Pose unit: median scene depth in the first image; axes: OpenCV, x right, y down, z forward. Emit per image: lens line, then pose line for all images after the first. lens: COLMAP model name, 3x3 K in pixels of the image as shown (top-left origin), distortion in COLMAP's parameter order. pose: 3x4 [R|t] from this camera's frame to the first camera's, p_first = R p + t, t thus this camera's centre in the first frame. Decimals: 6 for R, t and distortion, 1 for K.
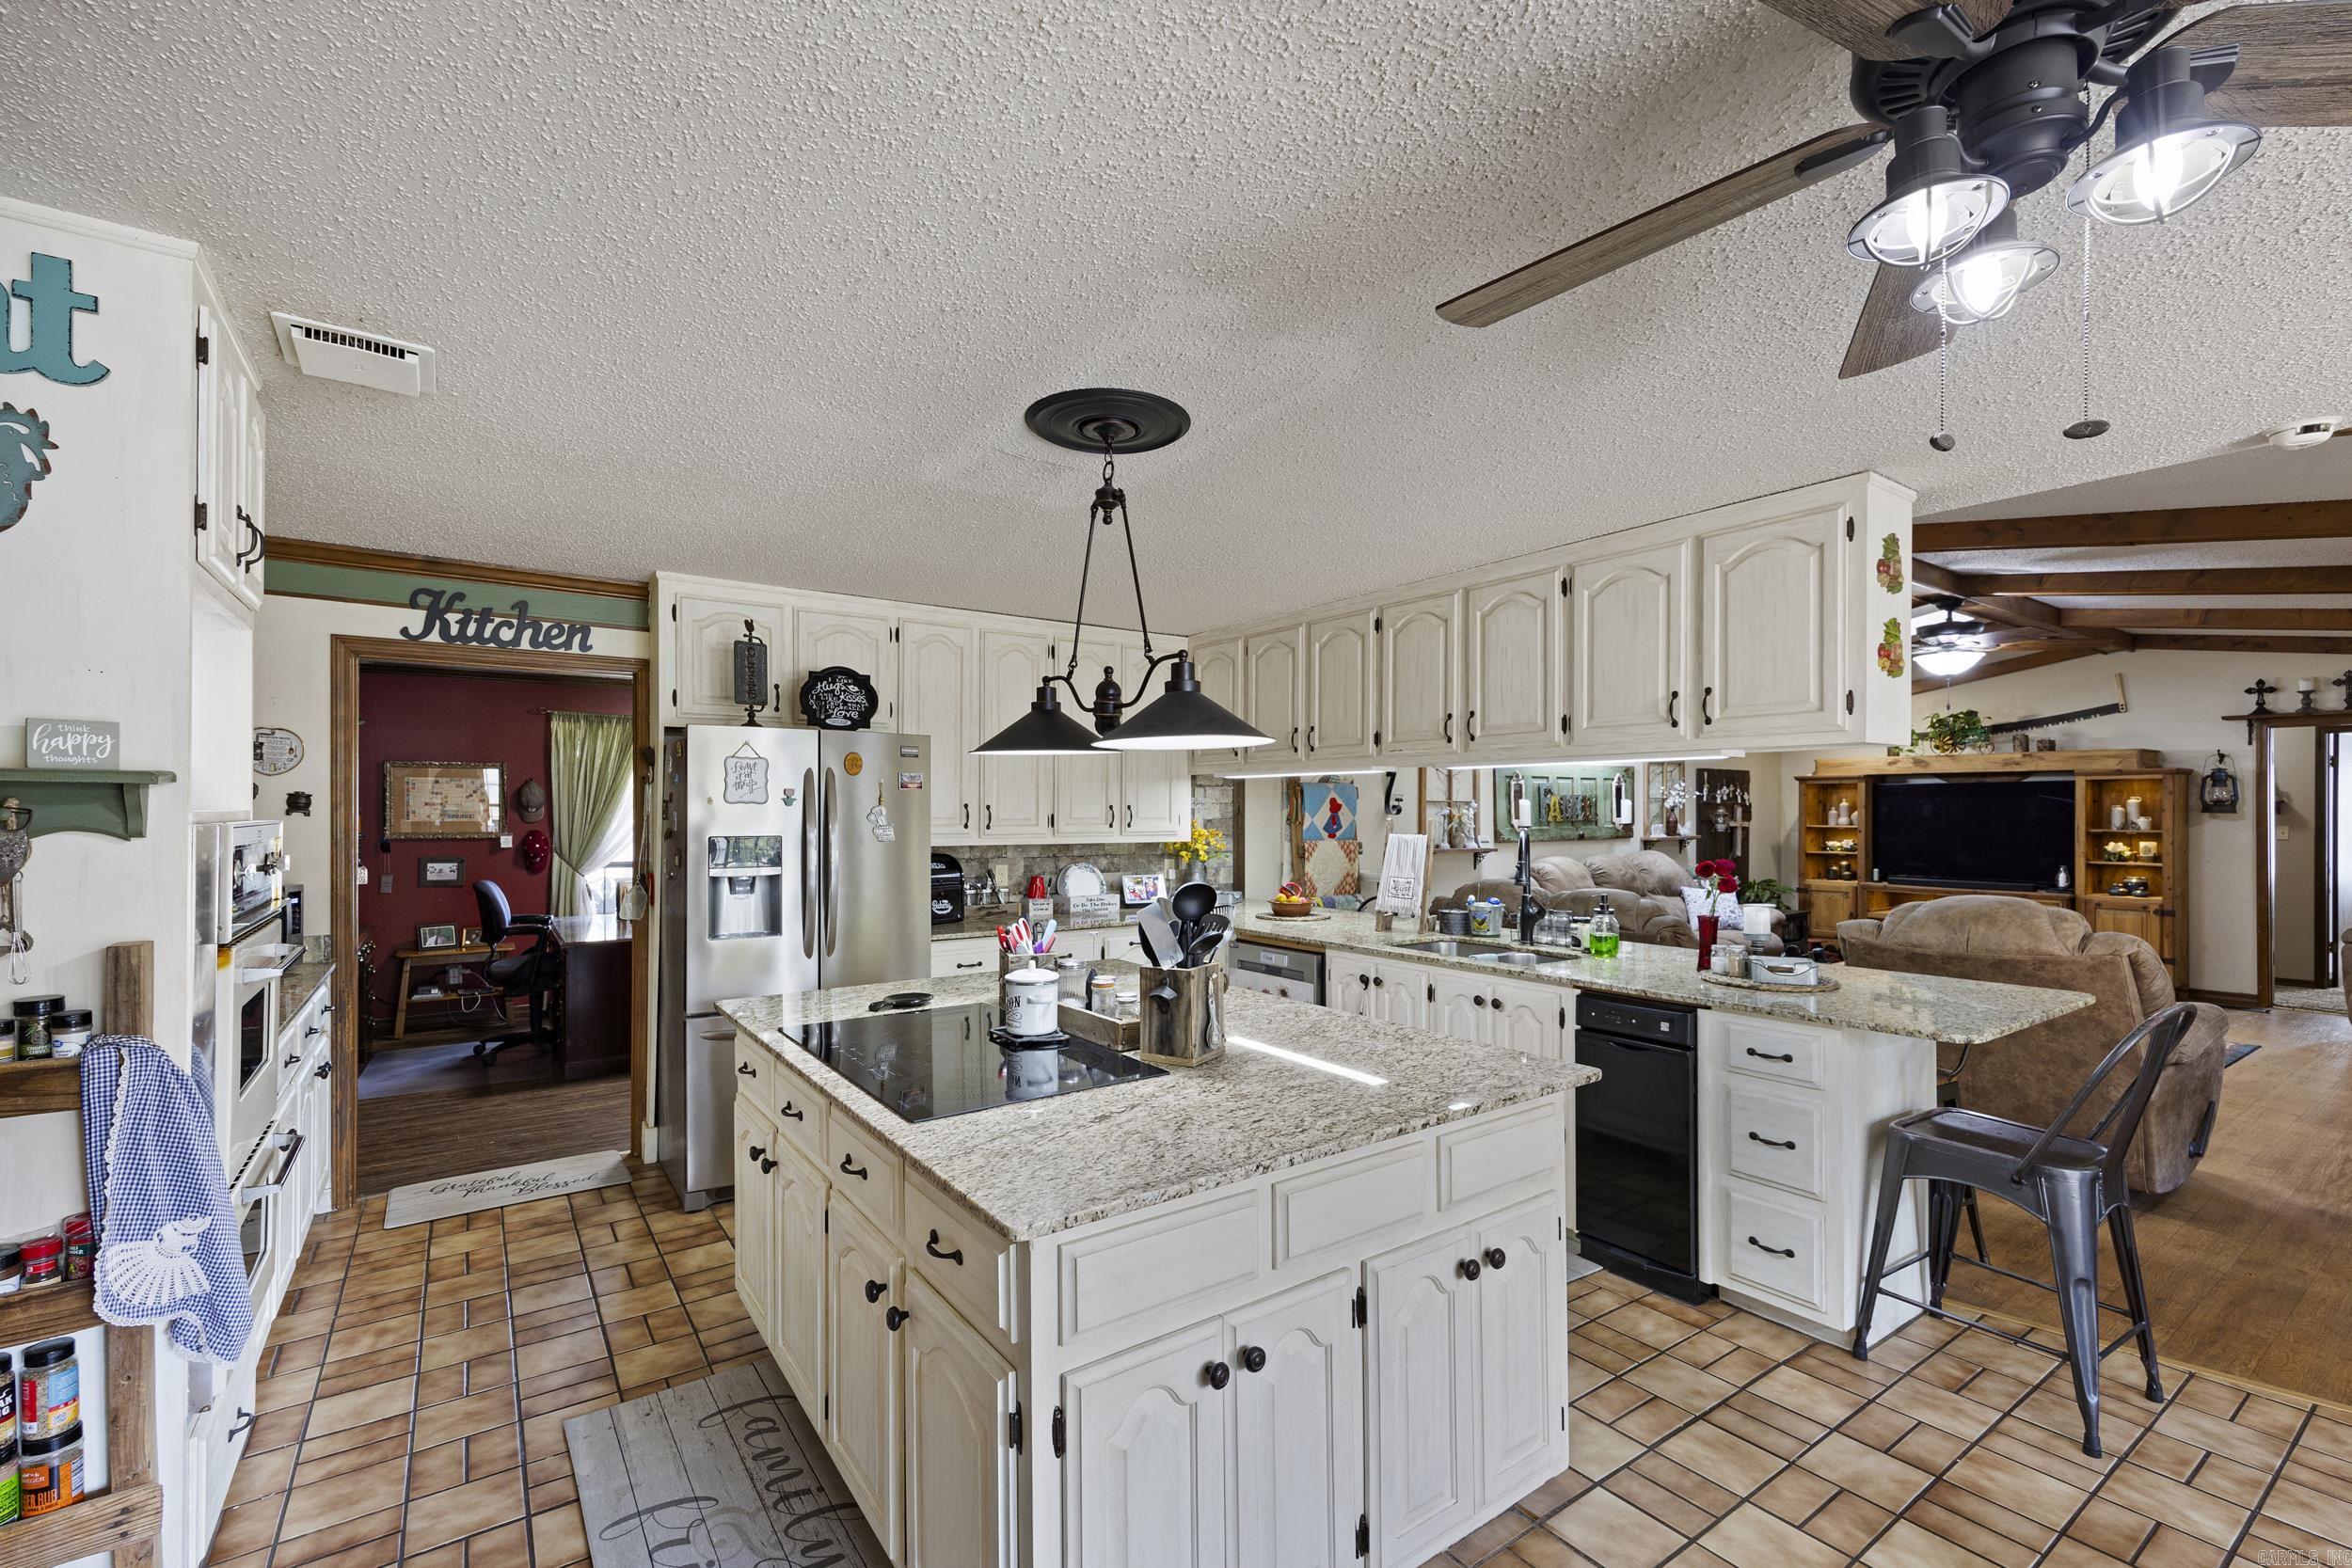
lens RADIAL K [[1033.4, 0, 1221.3], [0, 1033.4, 817.3], [0, 0, 1]] dist [0.001429, 0.000101]
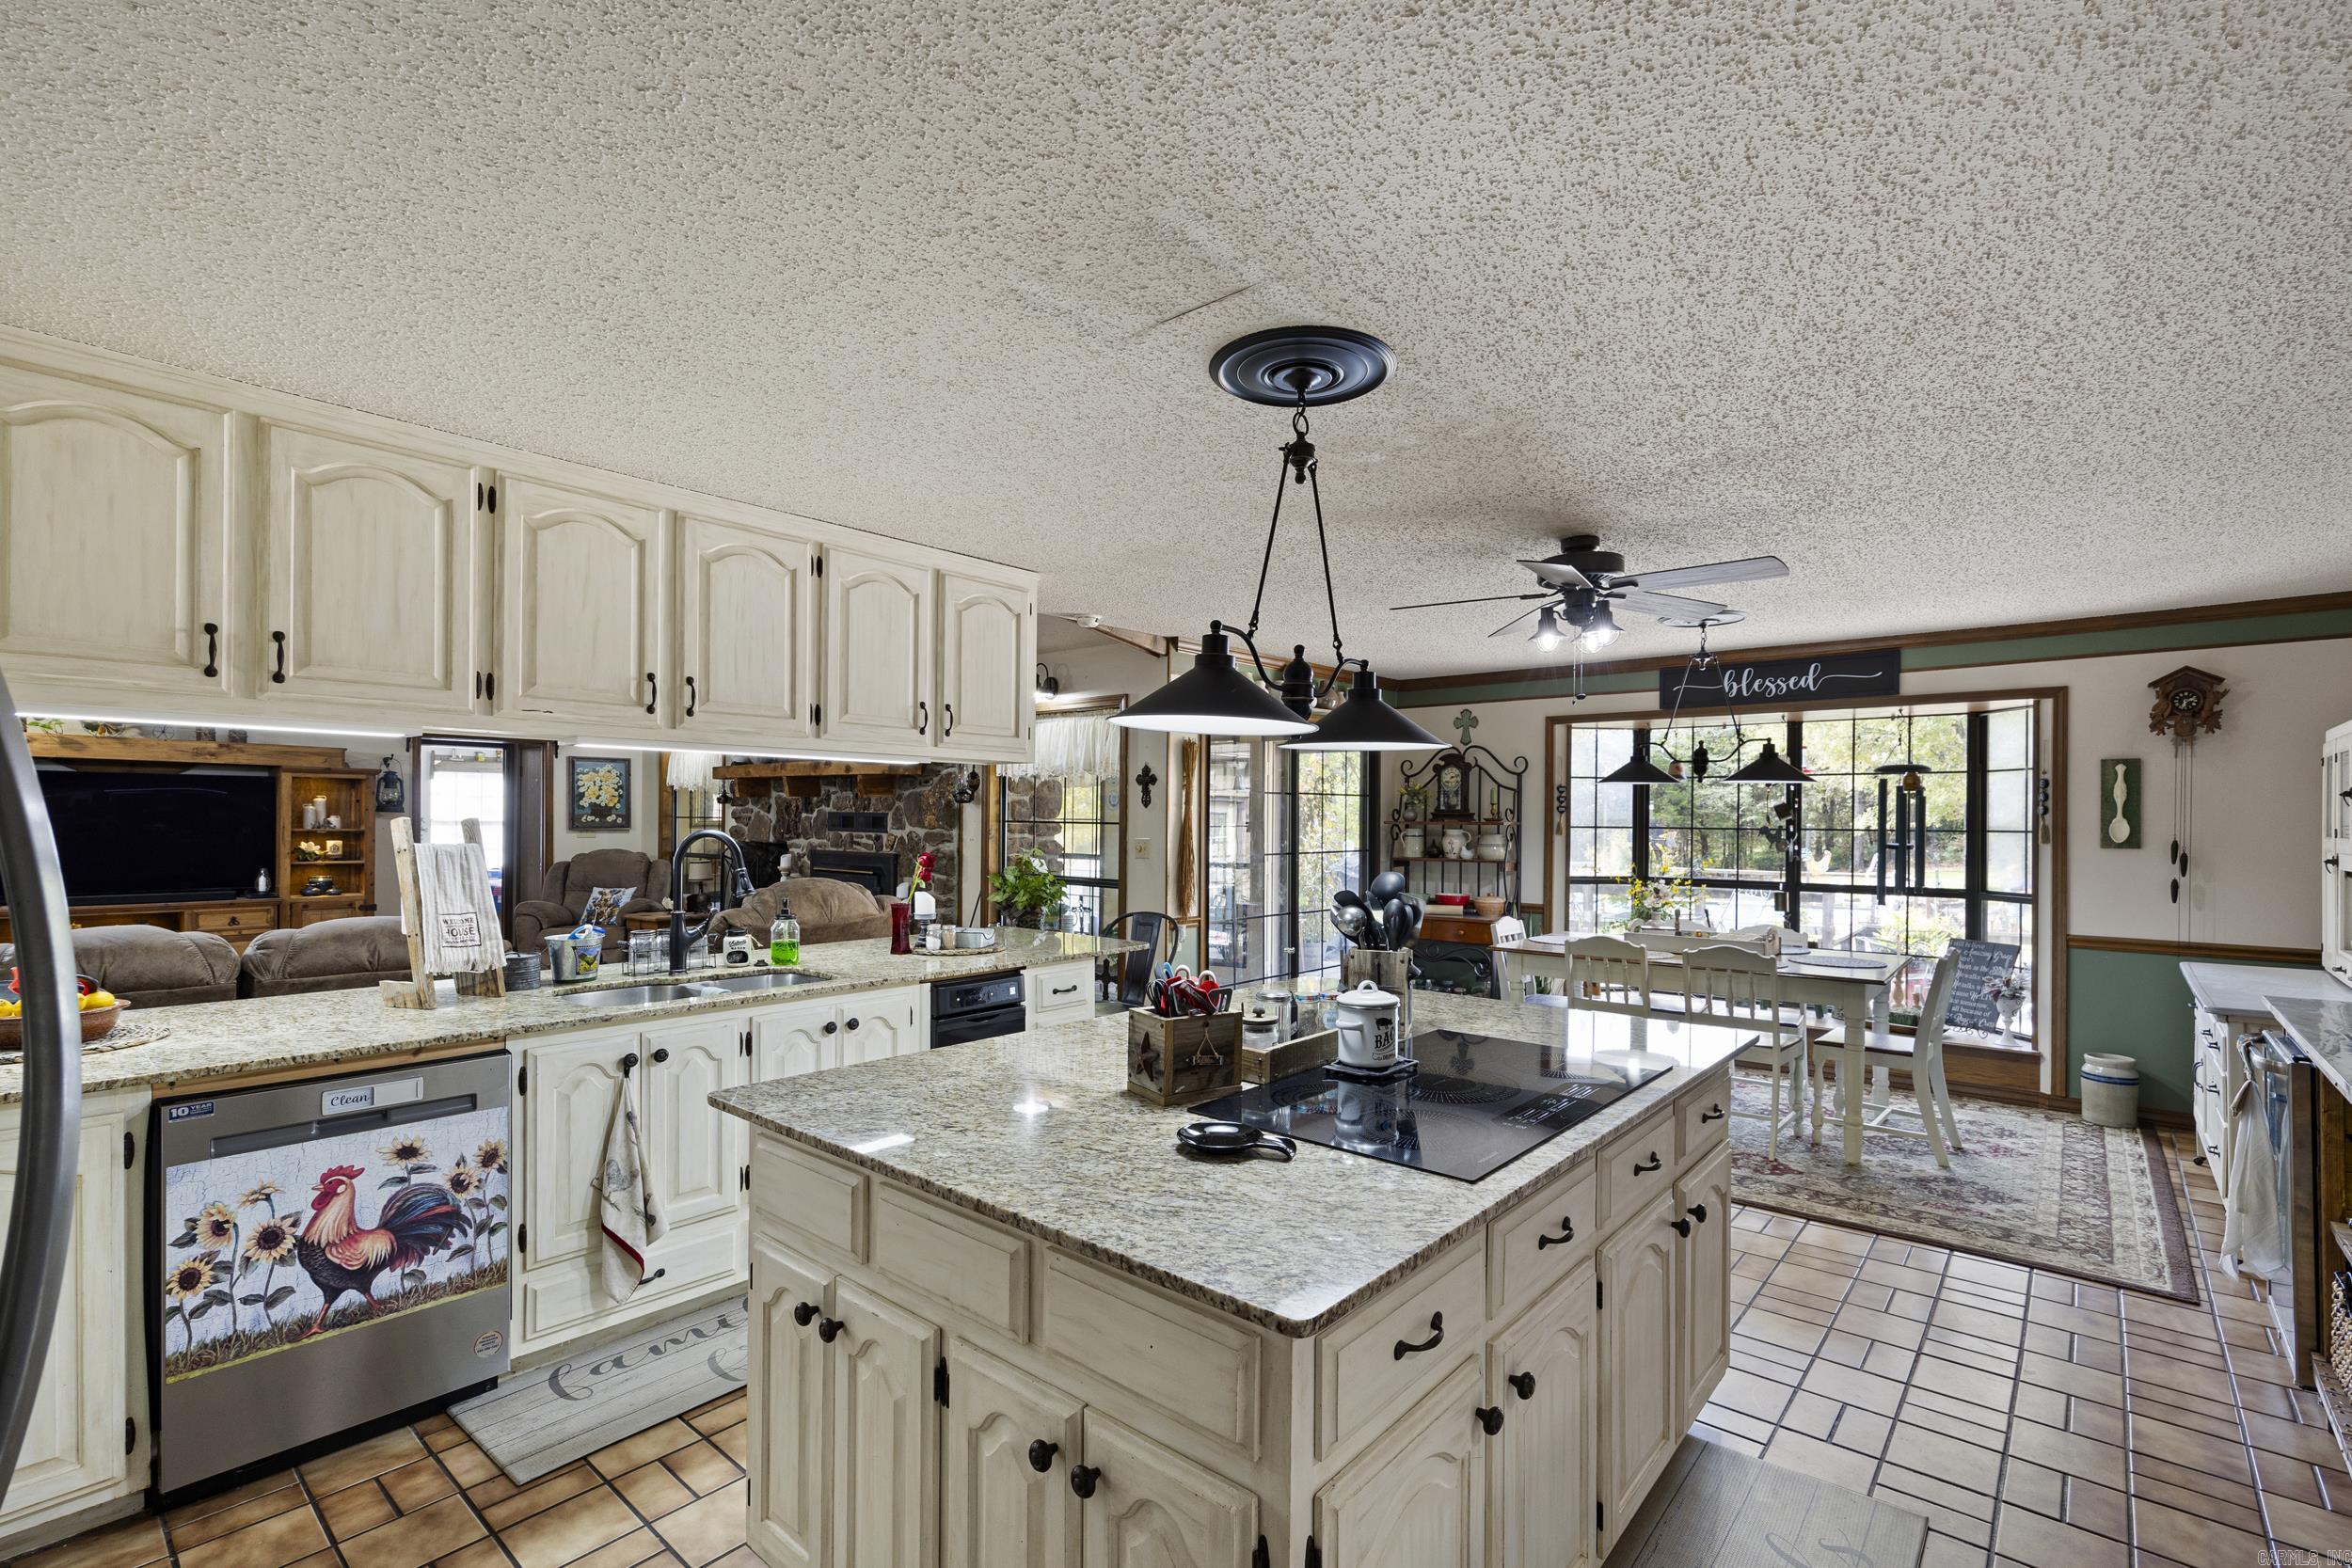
lens RADIAL K [[1033.4, 0, 1221.3], [0, 1033.4, 817.3], [0, 0, 1]] dist [0.001429, 0.000101]
pose [[-0.228990, -0.001075, 0.973428, -0.648865], [0.000436, 0.999999, 0.001207, 0.000763], [-0.973429, 0.000701, -0.228989, 0.859403]]
